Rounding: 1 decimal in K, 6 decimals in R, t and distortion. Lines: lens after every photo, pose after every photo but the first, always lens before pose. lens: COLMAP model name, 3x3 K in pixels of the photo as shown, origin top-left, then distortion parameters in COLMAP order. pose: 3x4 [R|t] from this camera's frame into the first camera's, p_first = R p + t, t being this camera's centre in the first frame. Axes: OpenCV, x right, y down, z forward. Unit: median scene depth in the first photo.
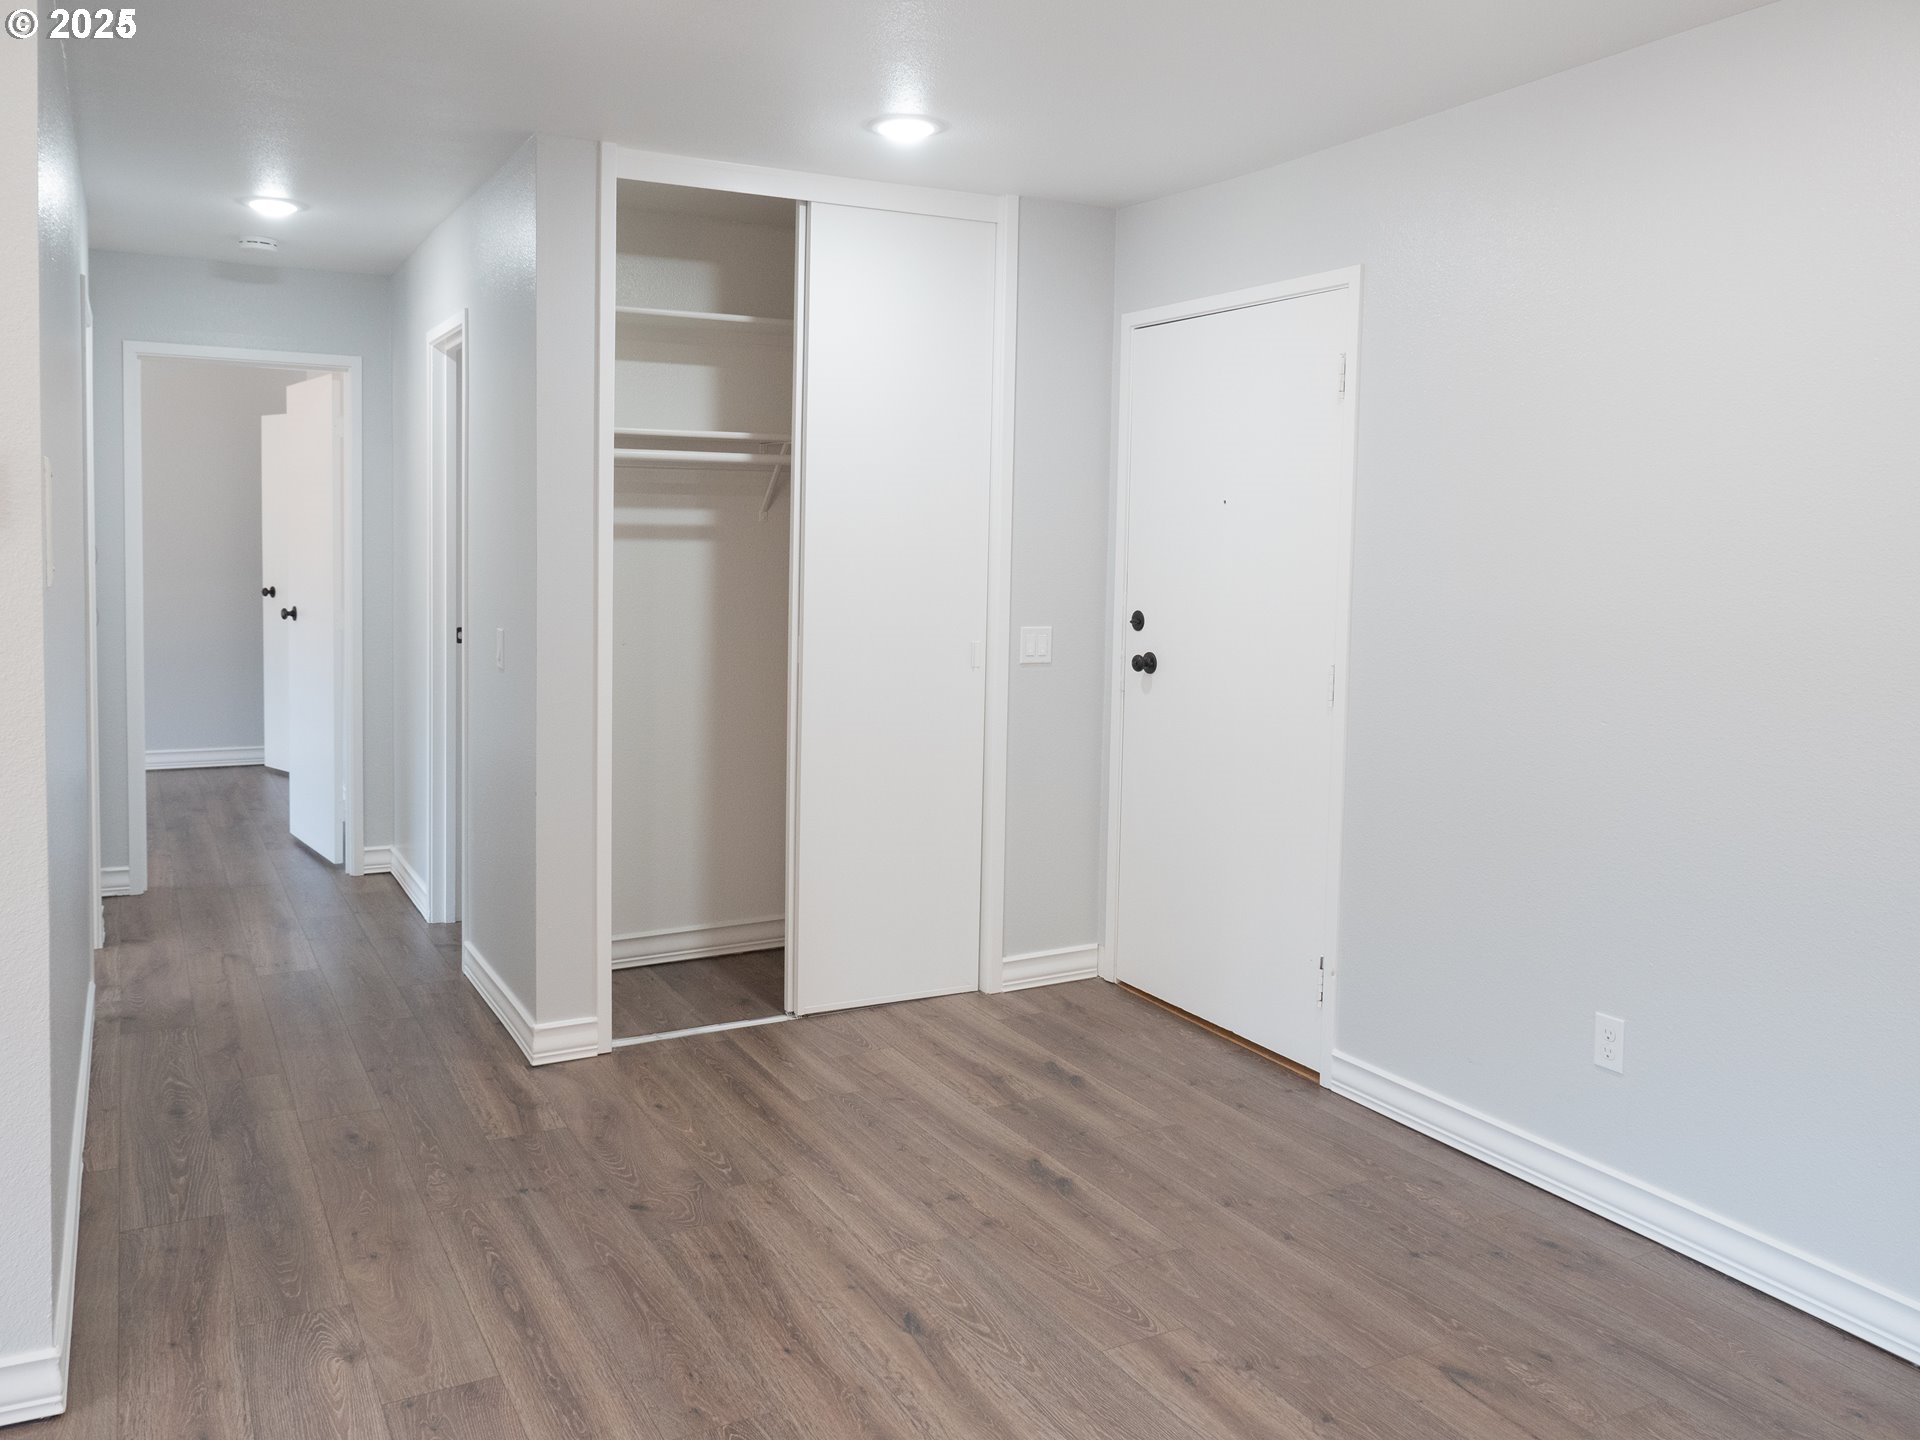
lens RADIAL K [[1472.2, 0, 899.2], [0, 1472.2, 646.9], [0, 0, 1]] dist [-0.013073, 0.002217]
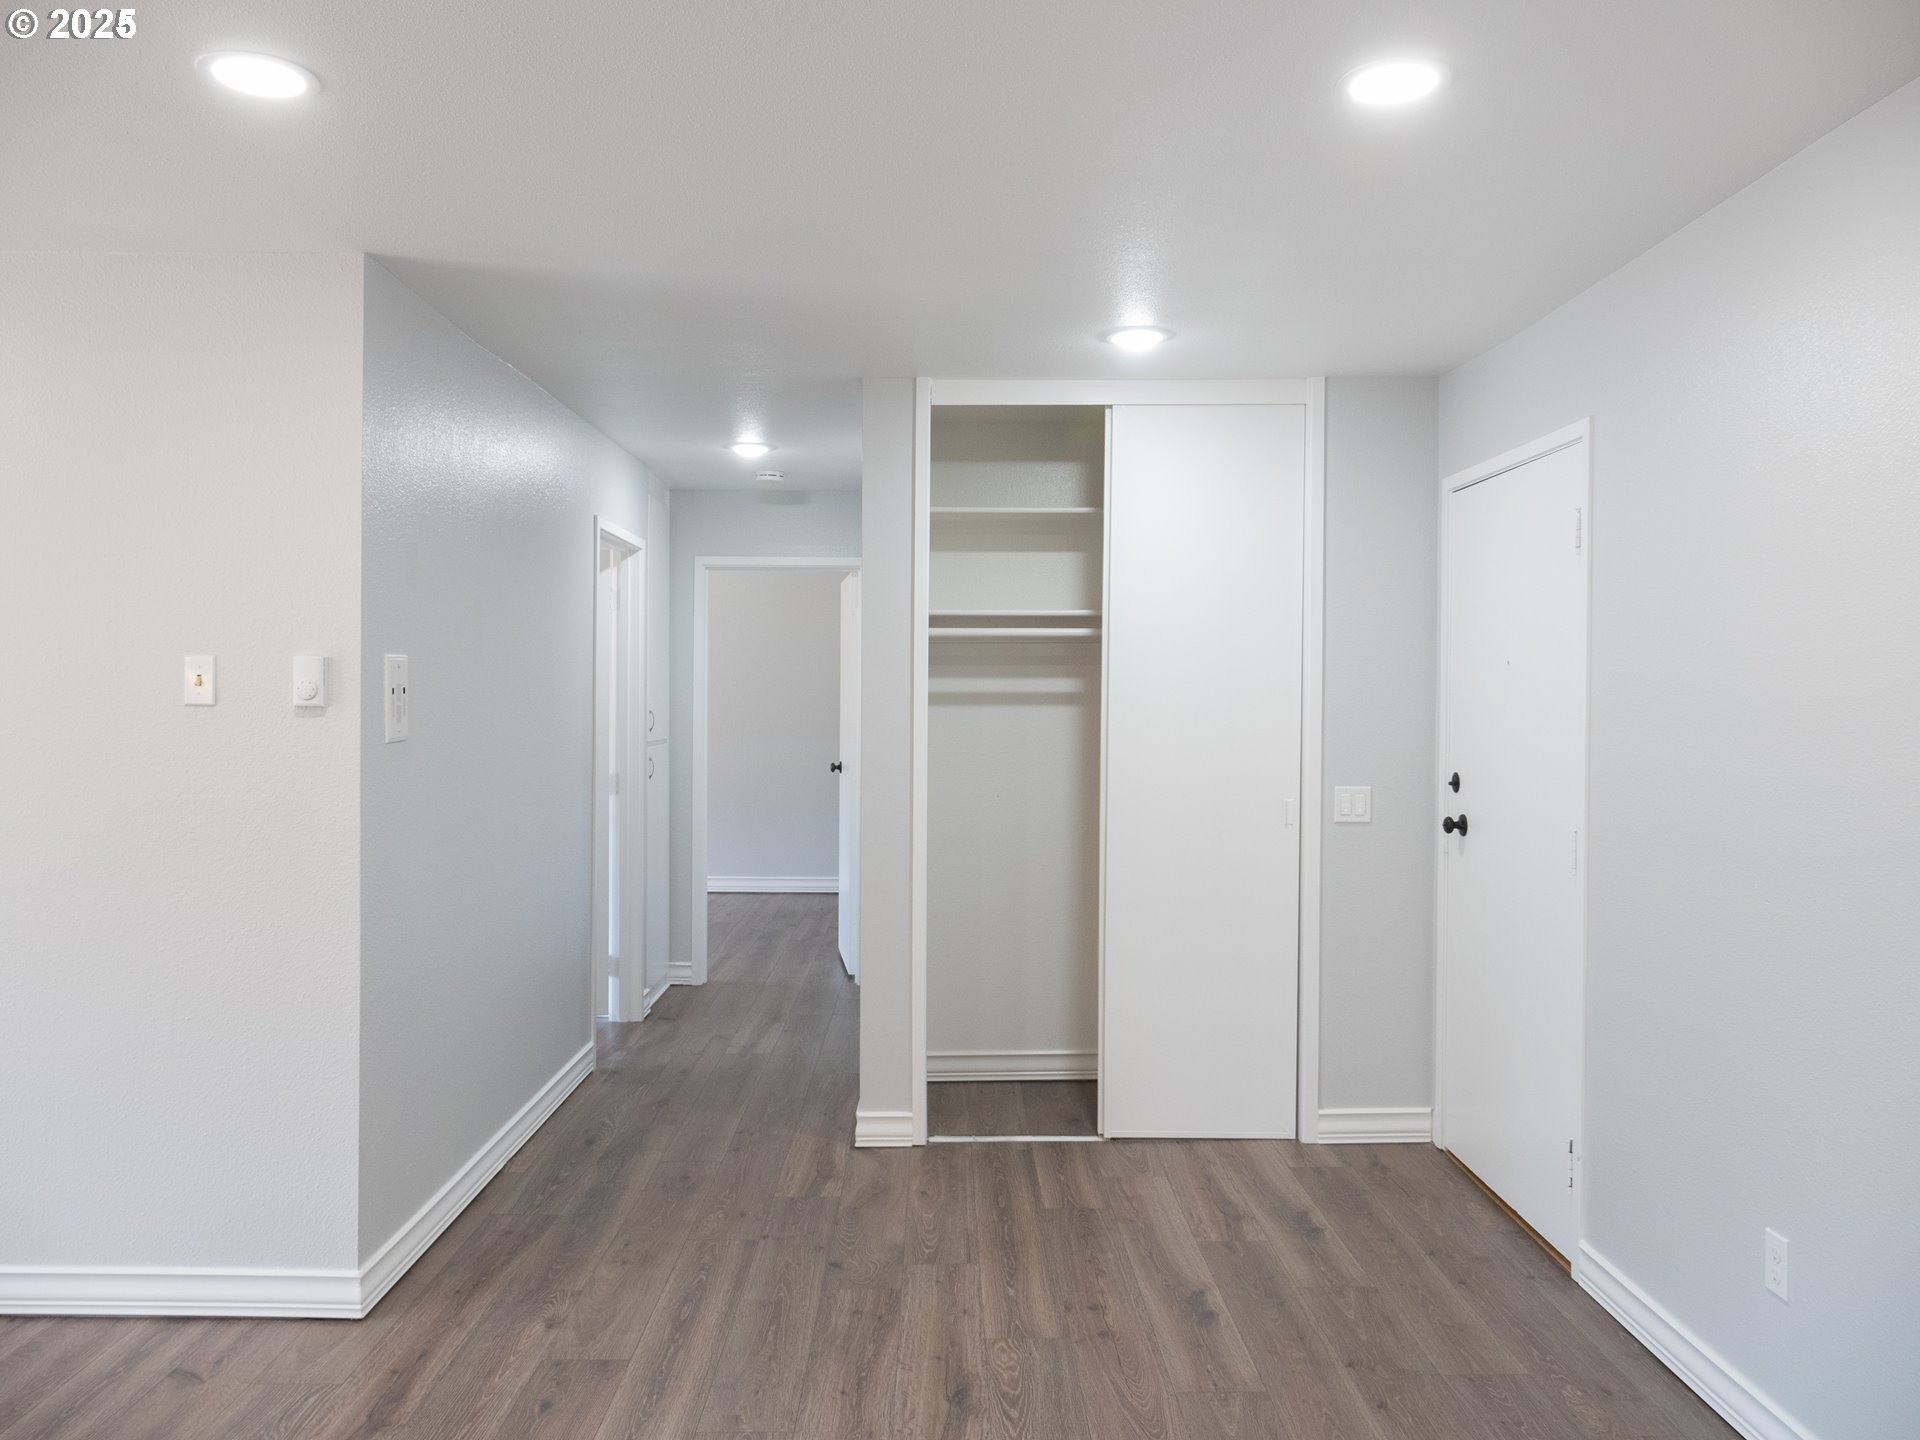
lens RADIAL K [[1395.5, 0, 960.0], [0, 1395.5, 720.0], [0, 0, 1]] dist [-0.027599, 0.026159]
pose [[0.893181, -0.003653, -0.449682, 0.345357], [-0.023550, 0.998215, -0.054886, -0.000565], [0.449080, 0.059614, 0.891501, 0.010551]]
